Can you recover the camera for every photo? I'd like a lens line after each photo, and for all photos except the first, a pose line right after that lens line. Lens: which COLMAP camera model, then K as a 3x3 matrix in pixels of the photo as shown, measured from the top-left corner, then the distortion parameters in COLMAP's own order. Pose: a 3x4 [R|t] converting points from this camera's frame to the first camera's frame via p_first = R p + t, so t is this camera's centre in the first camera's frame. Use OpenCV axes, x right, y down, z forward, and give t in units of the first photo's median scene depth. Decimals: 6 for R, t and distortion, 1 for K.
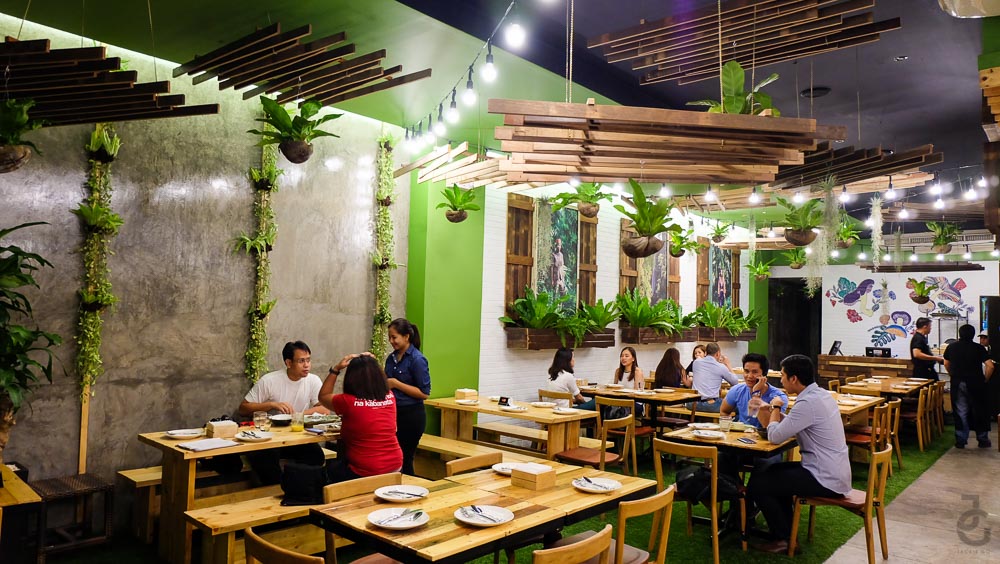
lens RADIAL K [[679.8, 0, 500.9], [0, 679.8, 285.6], [0, 0, 1]] dist [-0.003496, 0.000322]
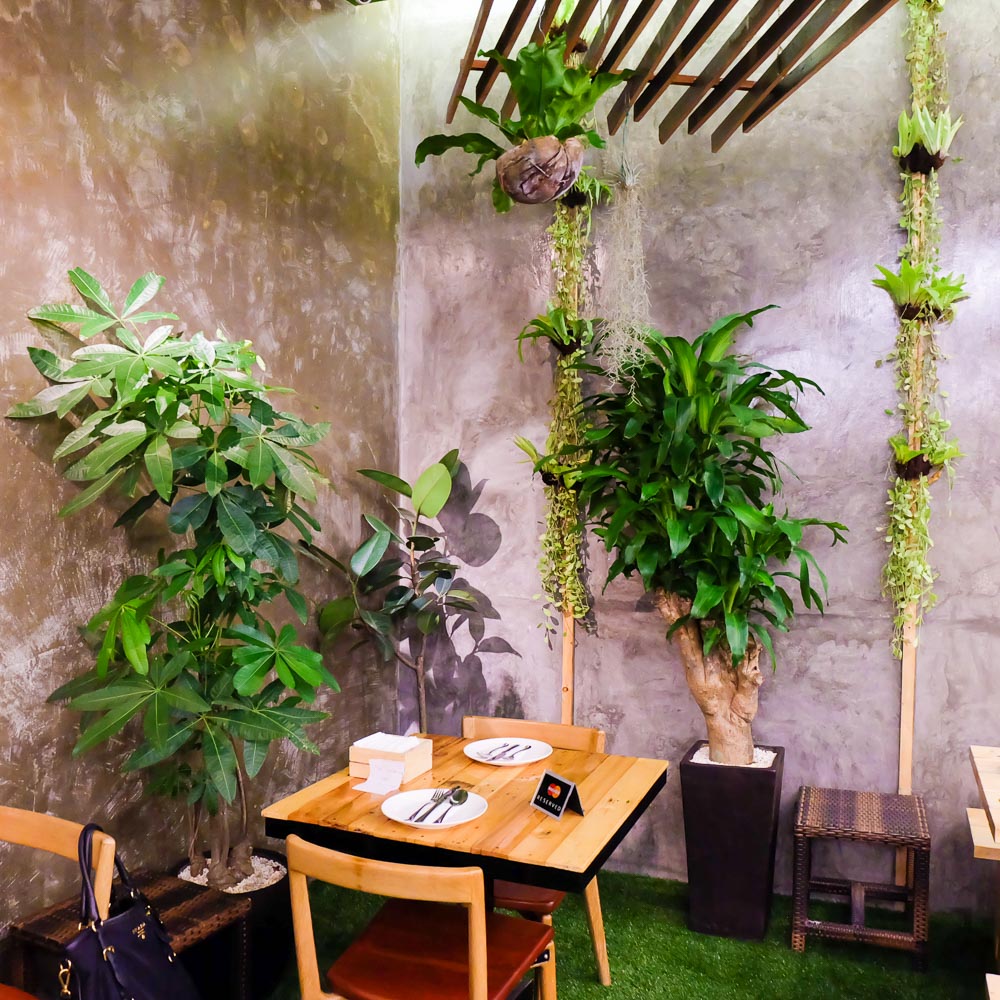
lens RADIAL K [[1029.2, 0, 500.4], [0, 1029.2, 505.3], [0, 0, 1]] dist [-0.054517, 0.000000]
pose [[0.366032, 0.010901, -0.930538, -0.016502], [0.049215, 0.998305, 0.031054, 0.020060], [0.929300, -0.057163, 0.364875, 0.448824]]
